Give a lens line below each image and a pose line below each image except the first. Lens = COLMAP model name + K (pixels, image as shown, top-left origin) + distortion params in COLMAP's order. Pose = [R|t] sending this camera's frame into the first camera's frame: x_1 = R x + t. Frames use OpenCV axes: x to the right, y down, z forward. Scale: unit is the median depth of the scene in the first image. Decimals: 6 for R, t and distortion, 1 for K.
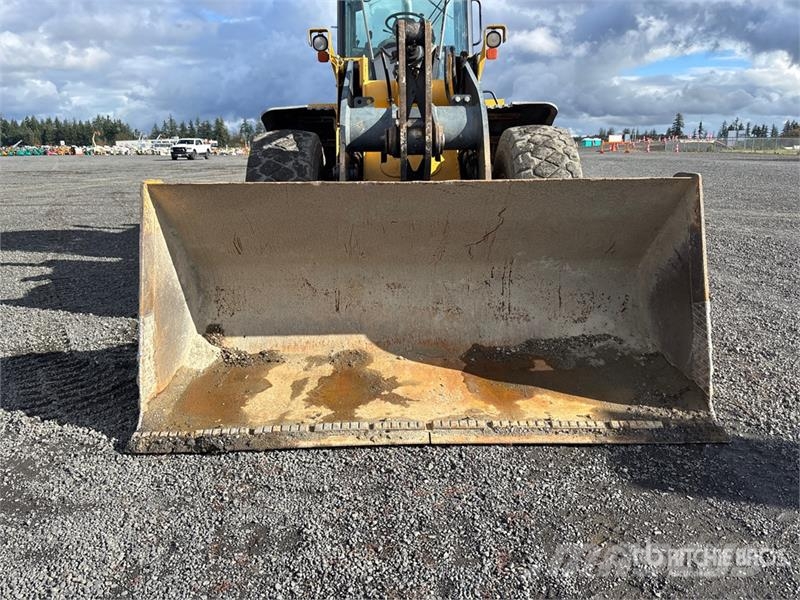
lens RADIAL K [[610.3, 0, 404.7], [0, 610.3, 301.7], [0, 0, 1]] dist [0.007478, -0.002965]
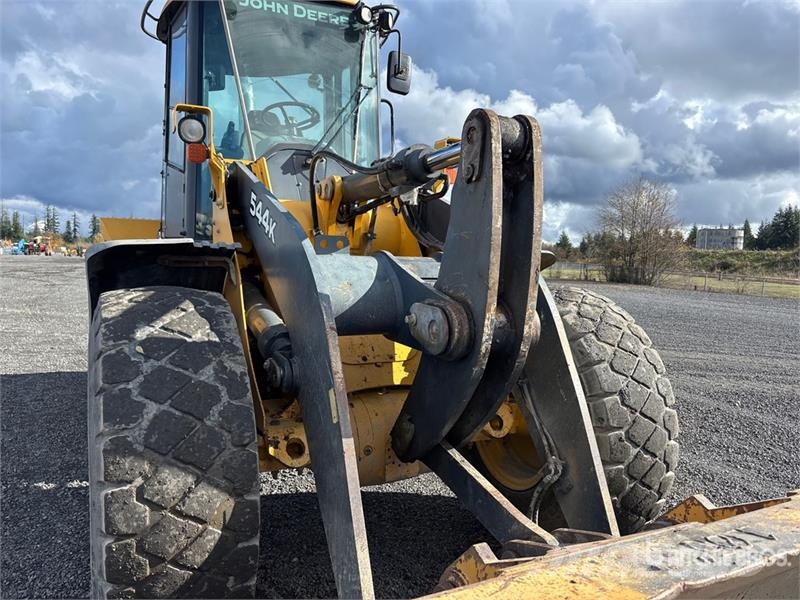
lens RADIAL K [[607.2, 0, 400.0], [0, 607.2, 300.0], [0, 0, 1]] dist [0.038149, 0.002409]
pose [[0.891365, -0.000056, 0.453285, -0.316865], [0.074816, 0.986303, -0.147001, -0.237339], [-0.447068, 0.164944, 0.879160, 0.618212]]
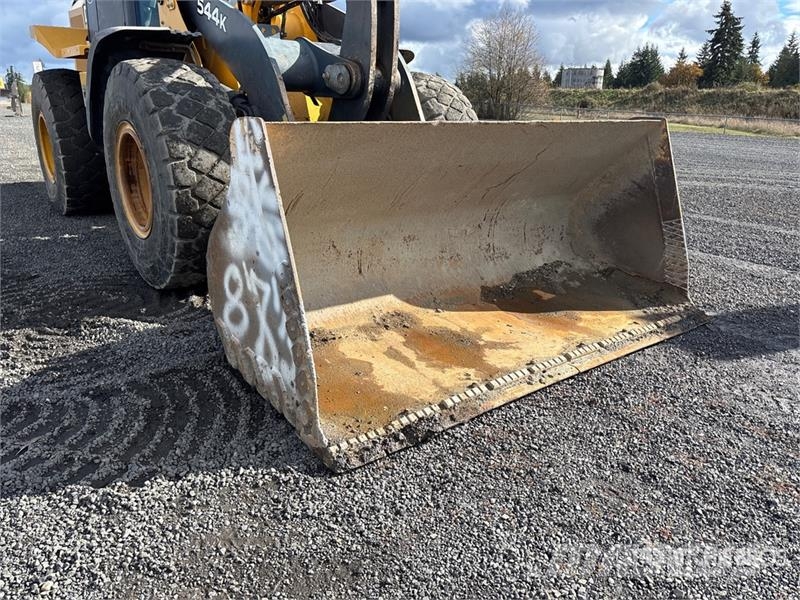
lens RADIAL K [[629.5, 0, 401.2], [0, 629.5, 304.5], [0, 0, 1]] dist [0.034065, -0.007598]
pose [[0.780754, -0.166767, 0.602173, -0.629800], [0.127956, 0.985974, 0.107155, -0.031248], [-0.611597, -0.006610, 0.791142, 0.237534]]
